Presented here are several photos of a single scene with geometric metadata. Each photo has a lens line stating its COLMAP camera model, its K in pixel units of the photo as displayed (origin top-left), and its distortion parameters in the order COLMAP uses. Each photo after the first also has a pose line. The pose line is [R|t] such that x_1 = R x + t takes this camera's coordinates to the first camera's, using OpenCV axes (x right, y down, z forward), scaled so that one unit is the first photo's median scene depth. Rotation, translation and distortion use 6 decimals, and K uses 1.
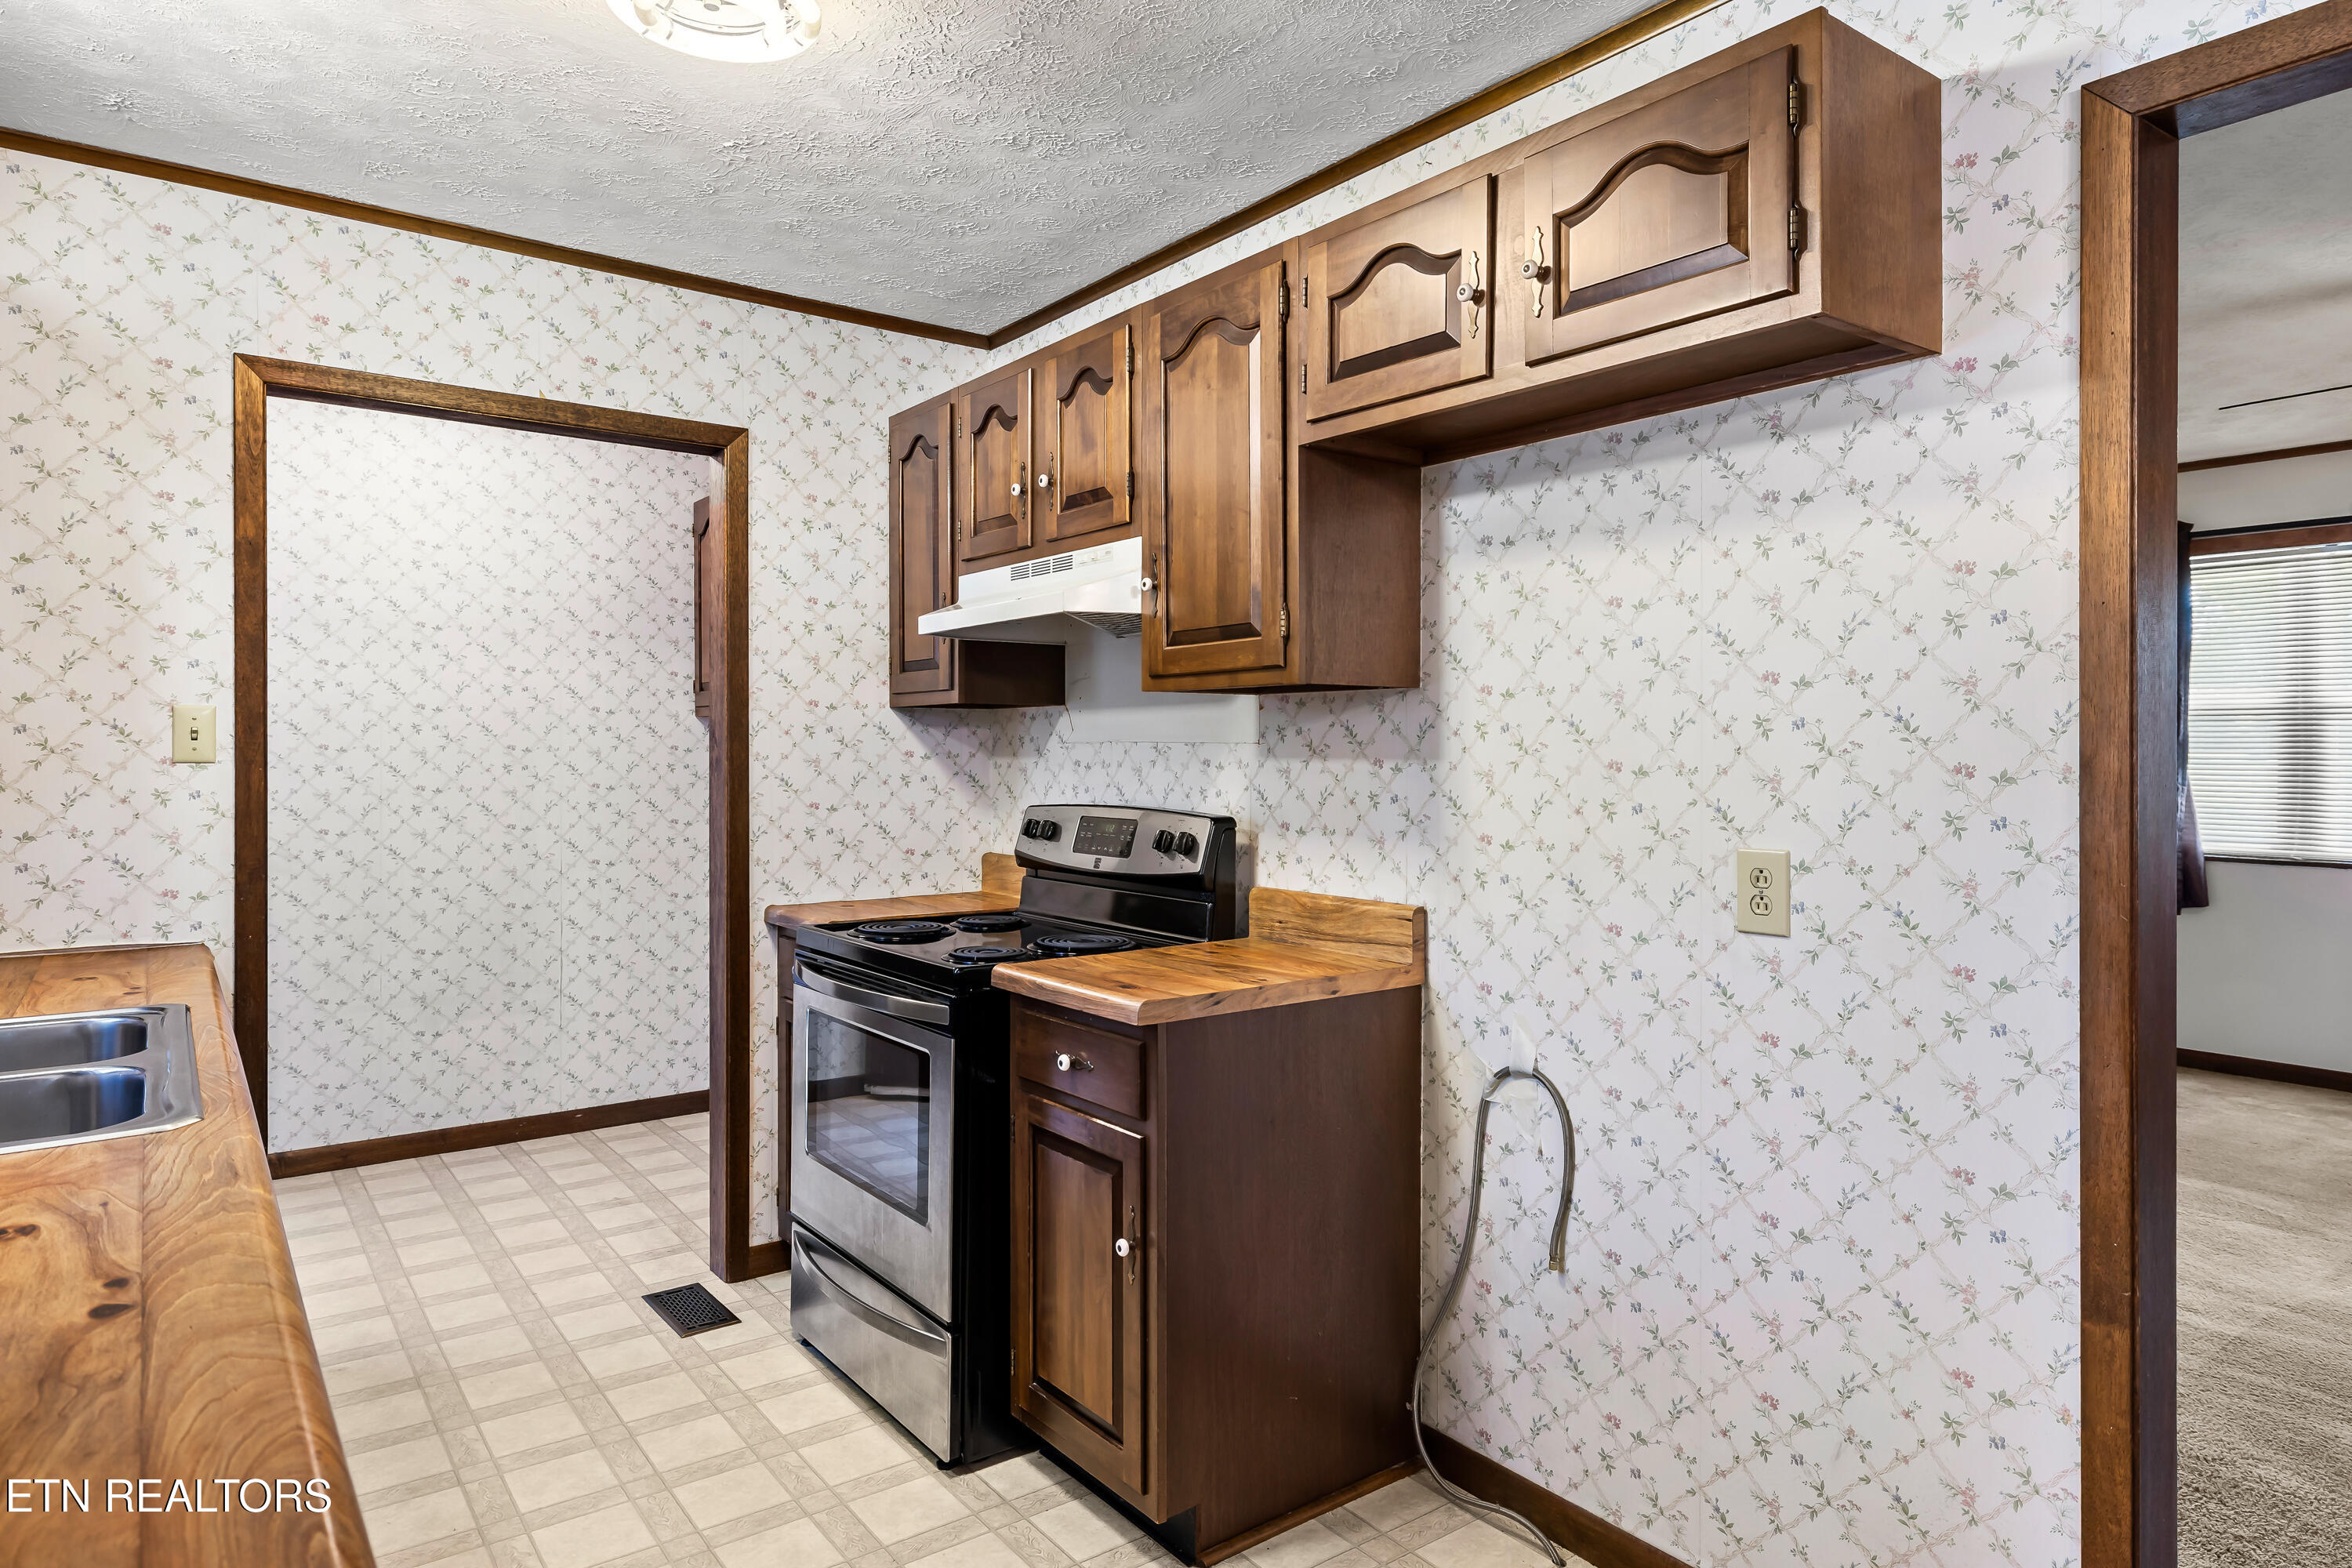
lens RADIAL K [[1379.3, 0, 1177.4], [0, 1379.3, 751.9], [0, 0, 1]] dist [0.001368, 0.001091]
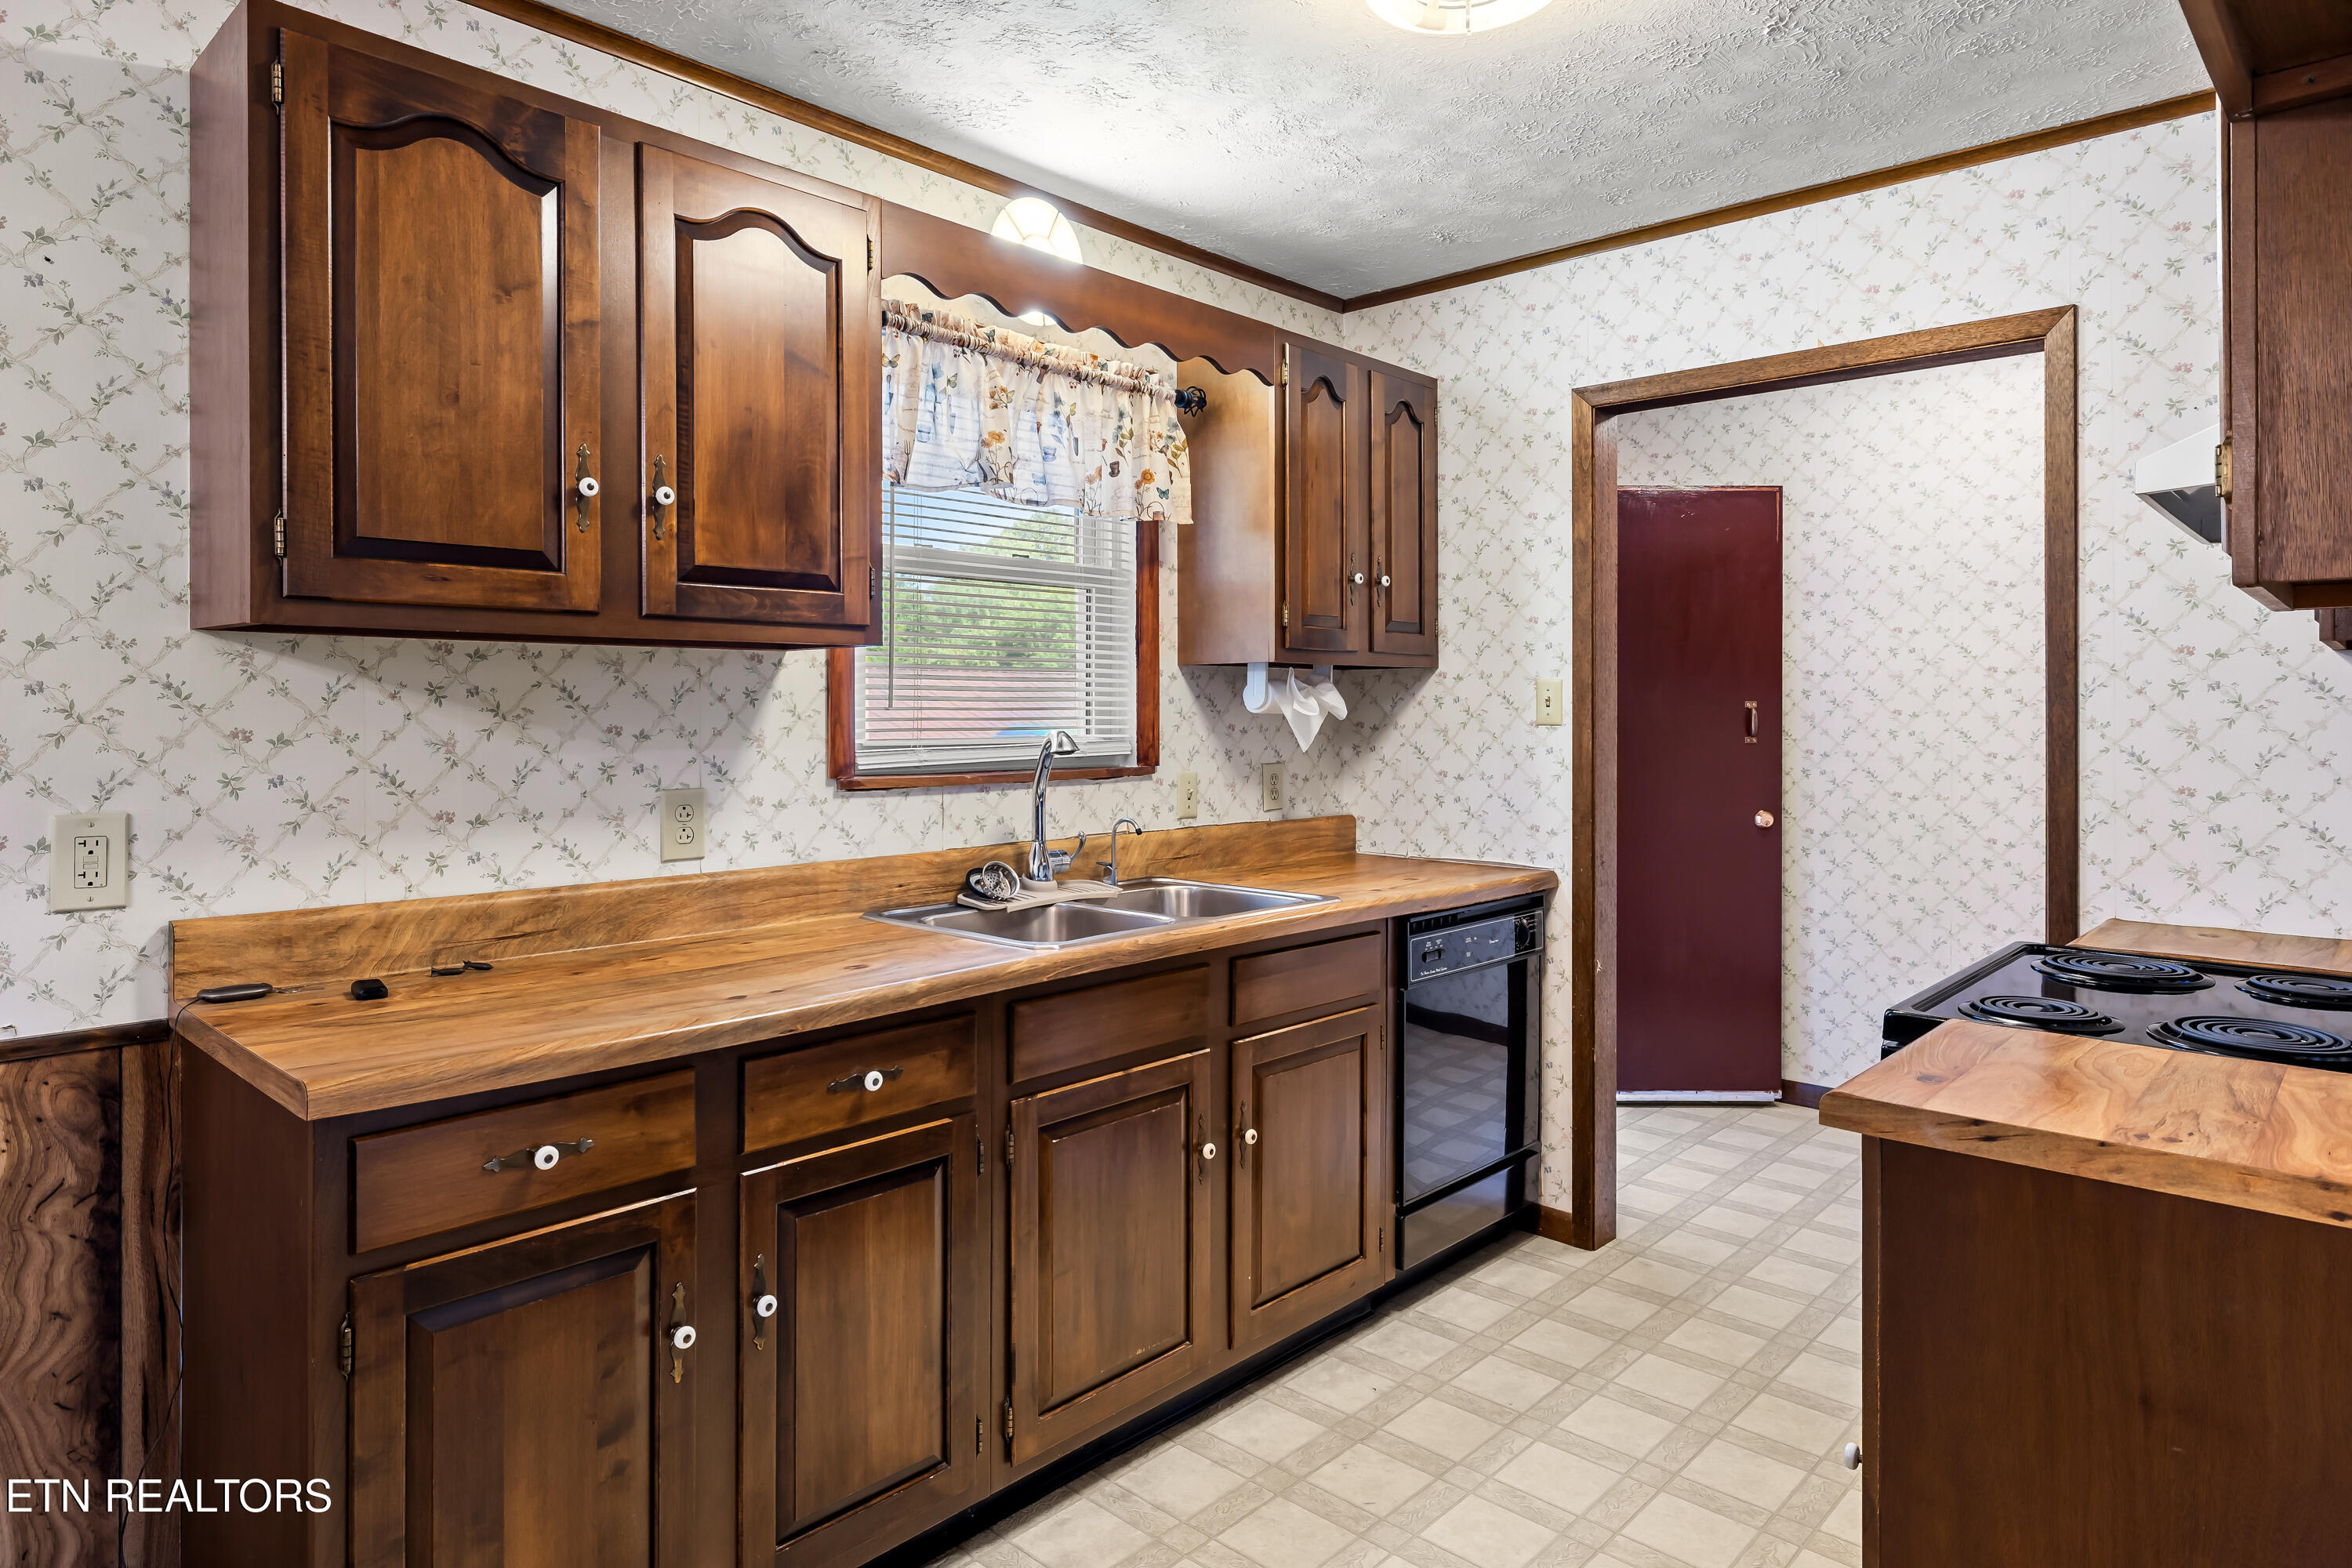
lens RADIAL K [[1366.2, 0, 1177.5], [0, 1366.2, 717.2], [0, 0, 1]] dist [0.000086, -0.000343]
pose [[0.179379, 0.001478, -0.983779, 0.377572], [-0.001052, 0.999999, 0.001310, -0.000773], [0.983779, 0.000799, 0.179380, 0.378303]]
